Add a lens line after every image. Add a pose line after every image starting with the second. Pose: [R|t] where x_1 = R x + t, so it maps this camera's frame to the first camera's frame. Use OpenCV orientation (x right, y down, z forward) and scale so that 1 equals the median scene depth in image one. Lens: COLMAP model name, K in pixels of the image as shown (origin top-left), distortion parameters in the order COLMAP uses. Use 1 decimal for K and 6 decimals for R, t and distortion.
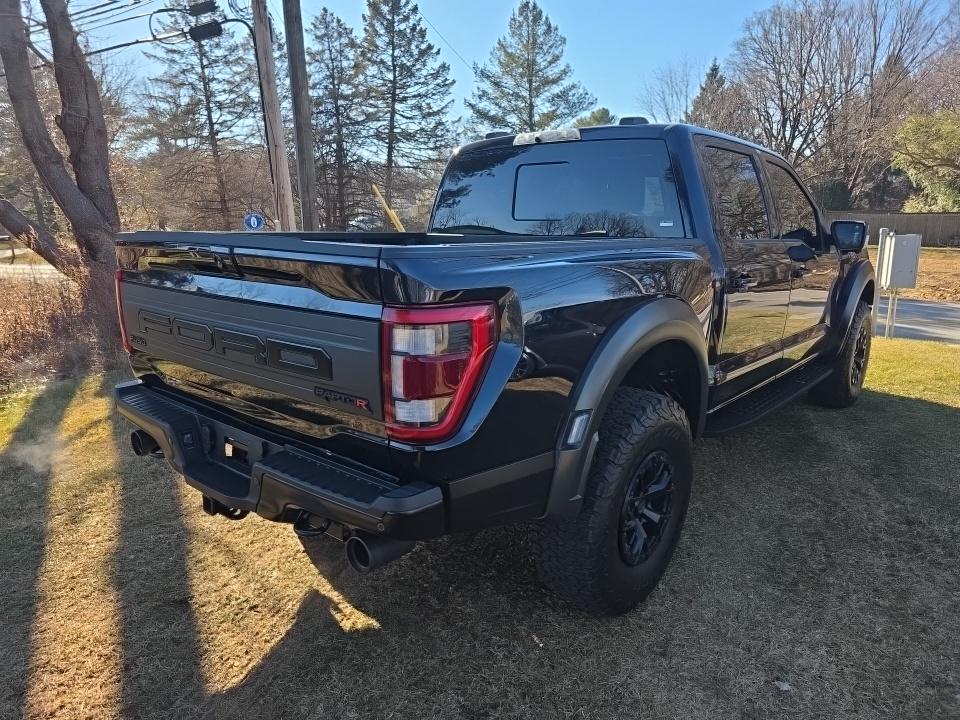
lens RADIAL K [[647.5, 0, 478.9], [0, 647.5, 354.2], [0, 0, 1]] dist [-0.005106, -0.005179]
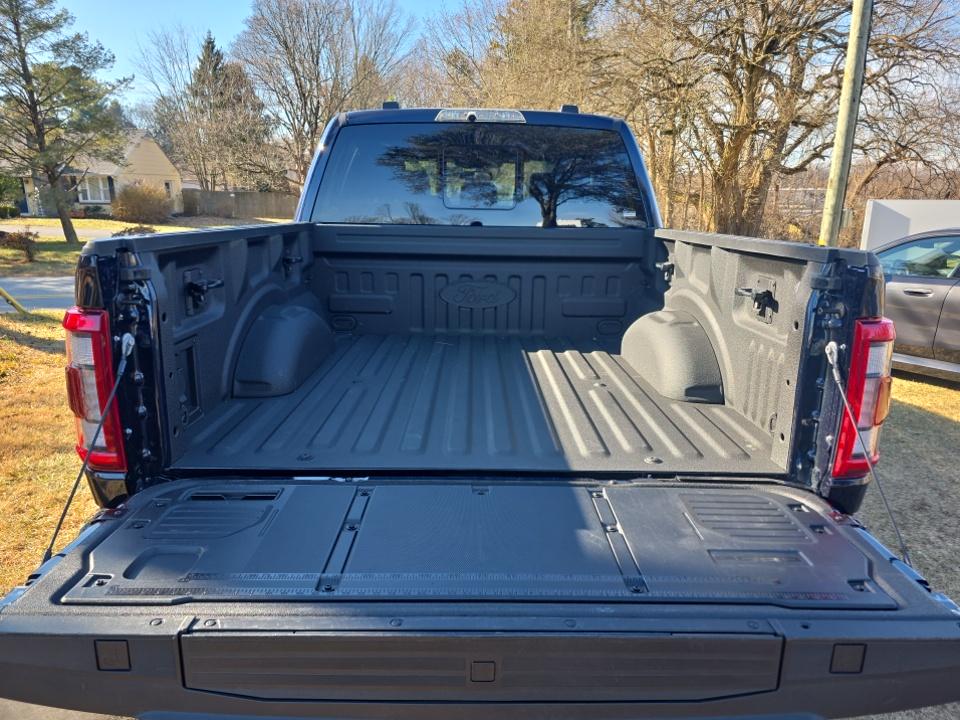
lens RADIAL K [[647.5, 0, 478.9], [0, 647.5, 354.2], [0, 0, 1]] dist [-0.005106, -0.005179]
pose [[0.748321, -0.136796, 0.649078, -0.581254], [0.117044, 0.990382, 0.073788, -0.087487], [-0.652929, 0.020754, 0.757135, 0.378508]]
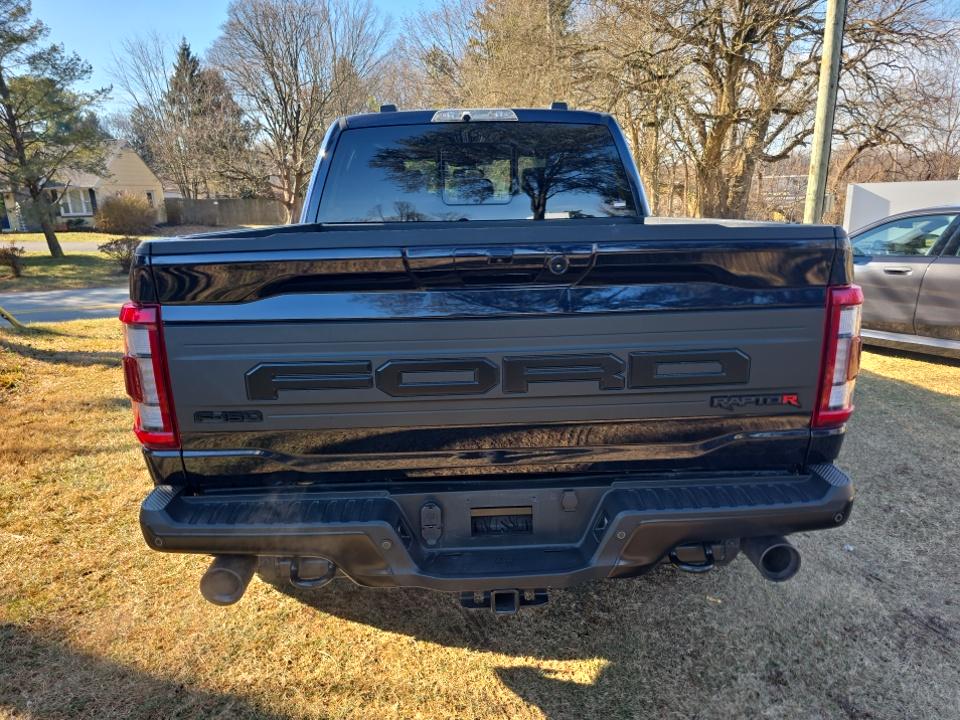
lens RADIAL K [[650.5, 0, 480.0], [0, 650.5, 360.0], [0, 0, 1]] dist [-0.004296, -0.007153]
pose [[0.731735, -0.172467, 0.659408, -0.642266], [0.155629, 0.984177, 0.084710, -0.073604], [-0.663584, 0.040638, 0.746997, 0.345384]]
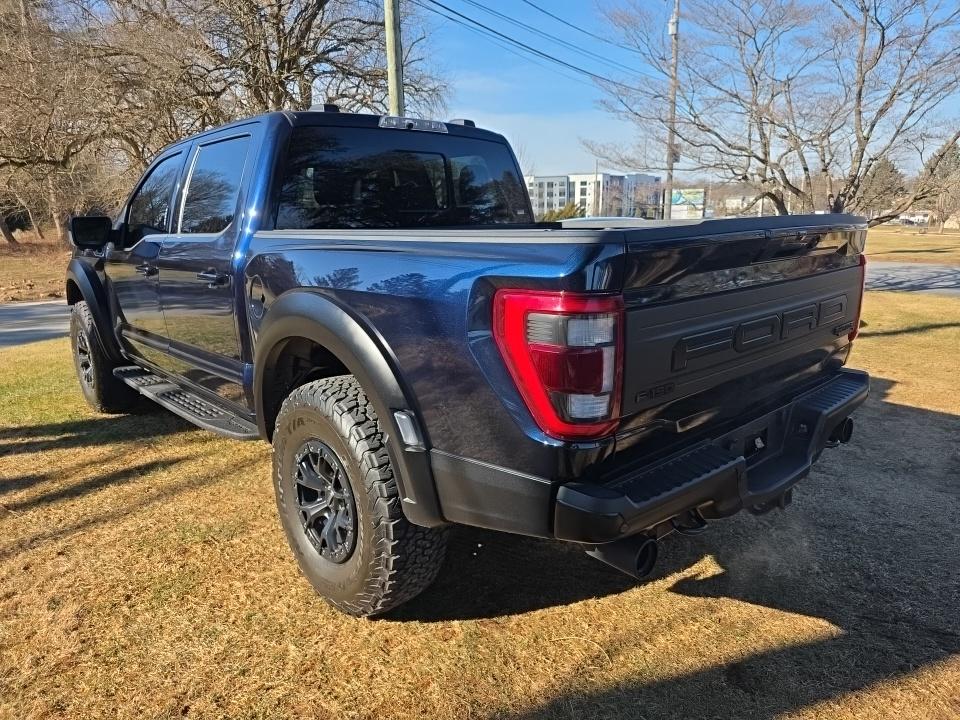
lens RADIAL K [[647.7, 0, 498.7], [0, 647.7, 361.5], [0, 0, 1]] dist [0.004167, -0.000682]
pose [[0.102455, -0.216177, 0.970964, -0.999157], [0.219023, 0.957048, 0.189967, -0.173924], [-0.970326, 0.193200, 0.145402, 0.907662]]
